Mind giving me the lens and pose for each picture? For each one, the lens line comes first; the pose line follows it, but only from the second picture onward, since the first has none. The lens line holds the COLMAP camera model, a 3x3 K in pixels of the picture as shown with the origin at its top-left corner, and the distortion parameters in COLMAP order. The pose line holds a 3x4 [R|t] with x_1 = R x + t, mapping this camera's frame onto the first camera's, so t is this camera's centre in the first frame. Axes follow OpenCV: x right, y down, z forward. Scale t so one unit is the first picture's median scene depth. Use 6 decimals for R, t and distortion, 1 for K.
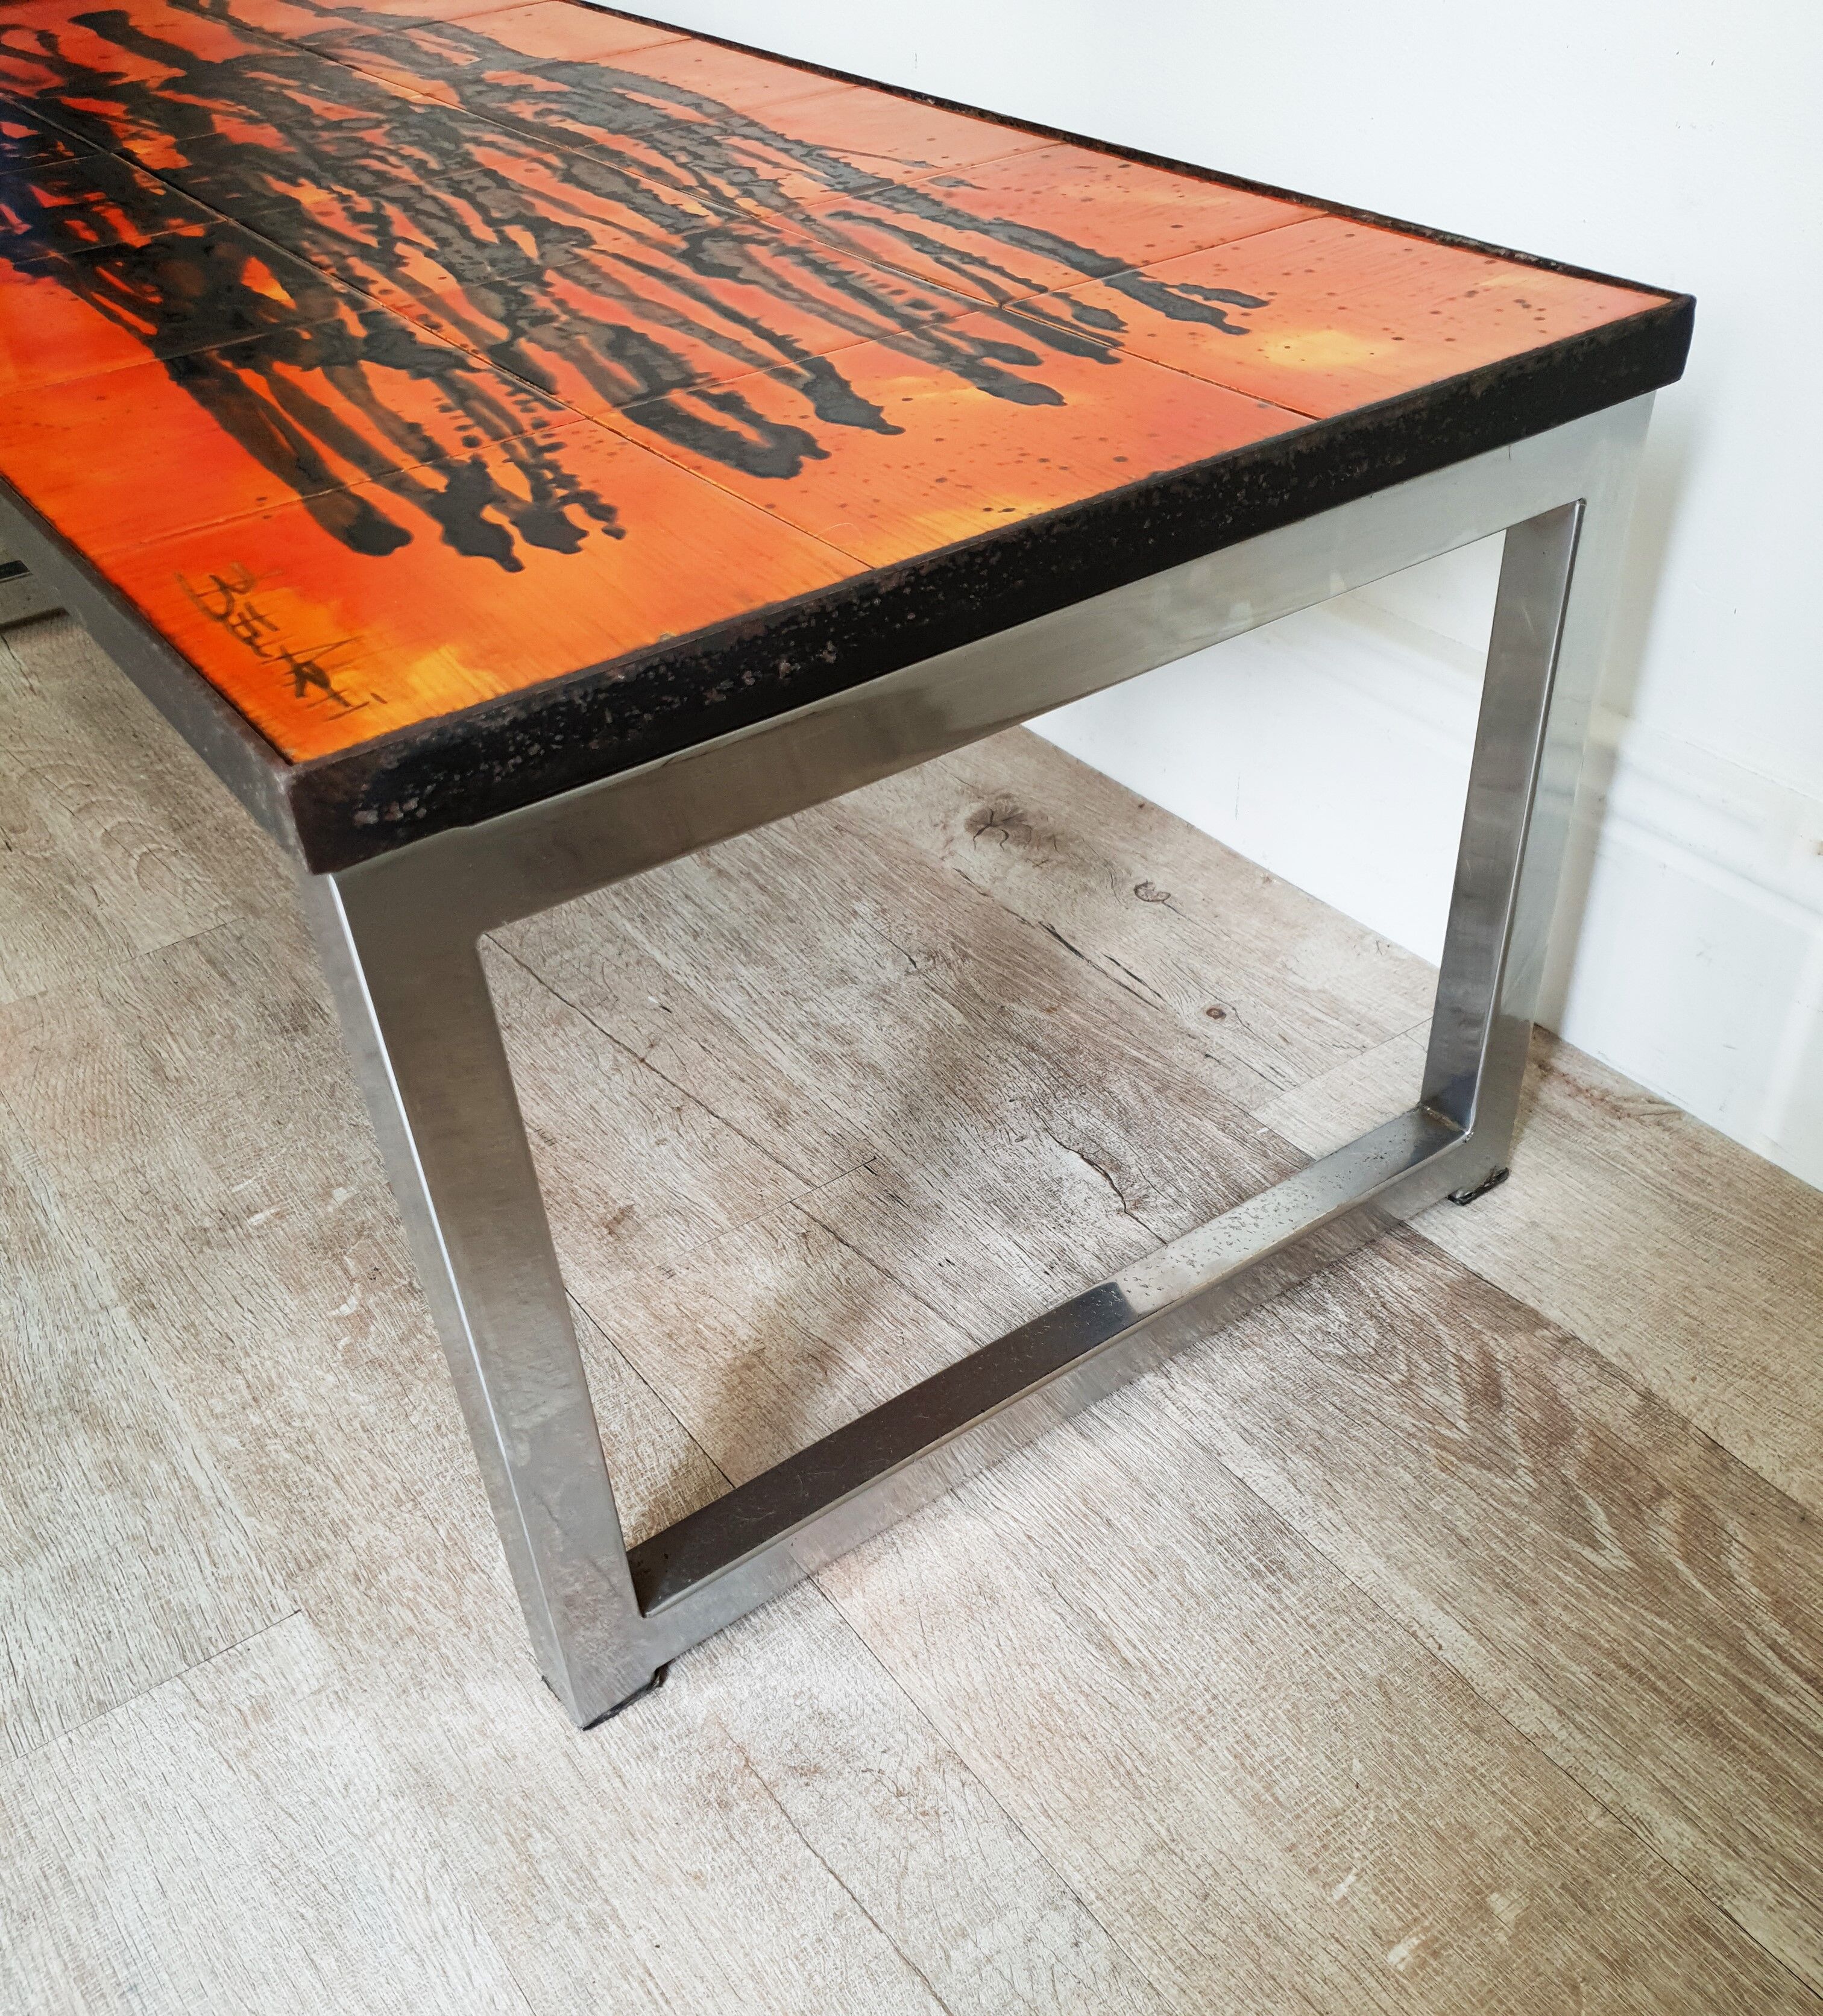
lens RADIAL K [[1887.6, 0, 930.2], [0, 1887.6, 1207.4], [0, 0, 1]] dist [0.003426, 0.013872]
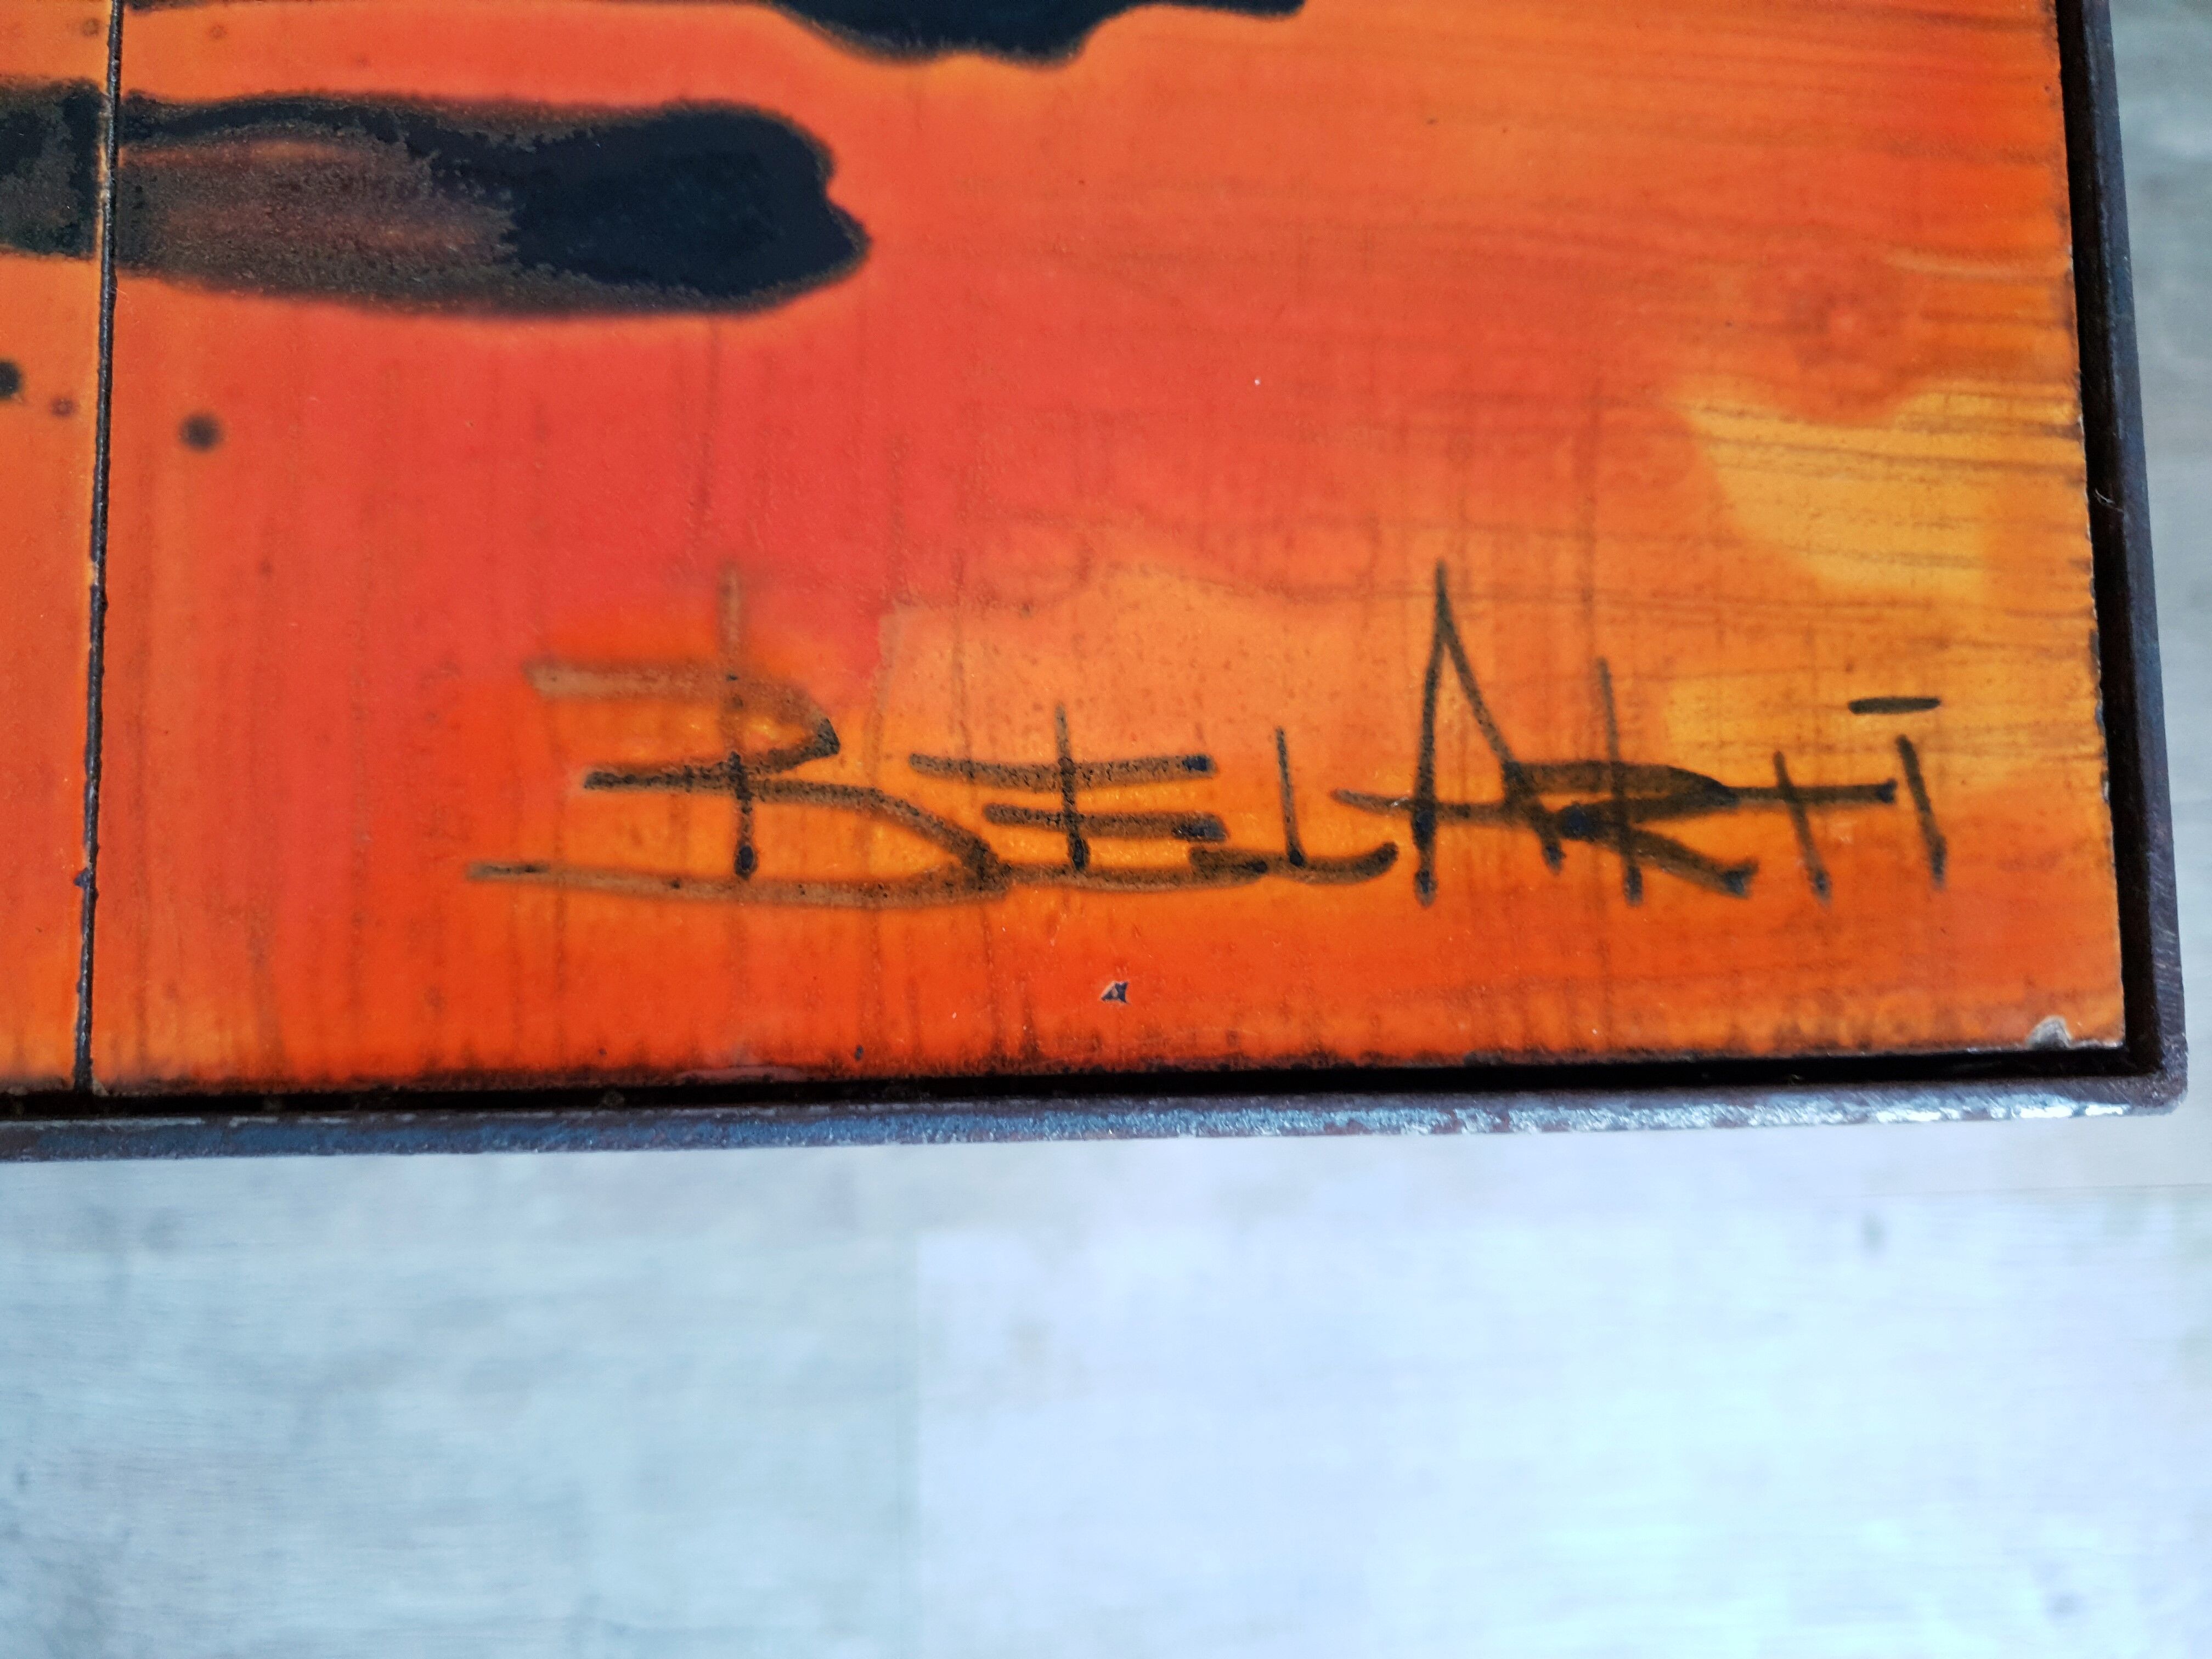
lens RADIAL K [[1811.4, 0, 1106.0], [0, 1811.4, 829.5], [0, 0, 1]] dist [-0.044241, 0.002386]
pose [[0.560556, -0.811932, 0.162920, -0.305906], [0.463806, 0.470801, 0.750486, -0.391426], [-0.686047, -0.345127, 0.640490, 0.611956]]
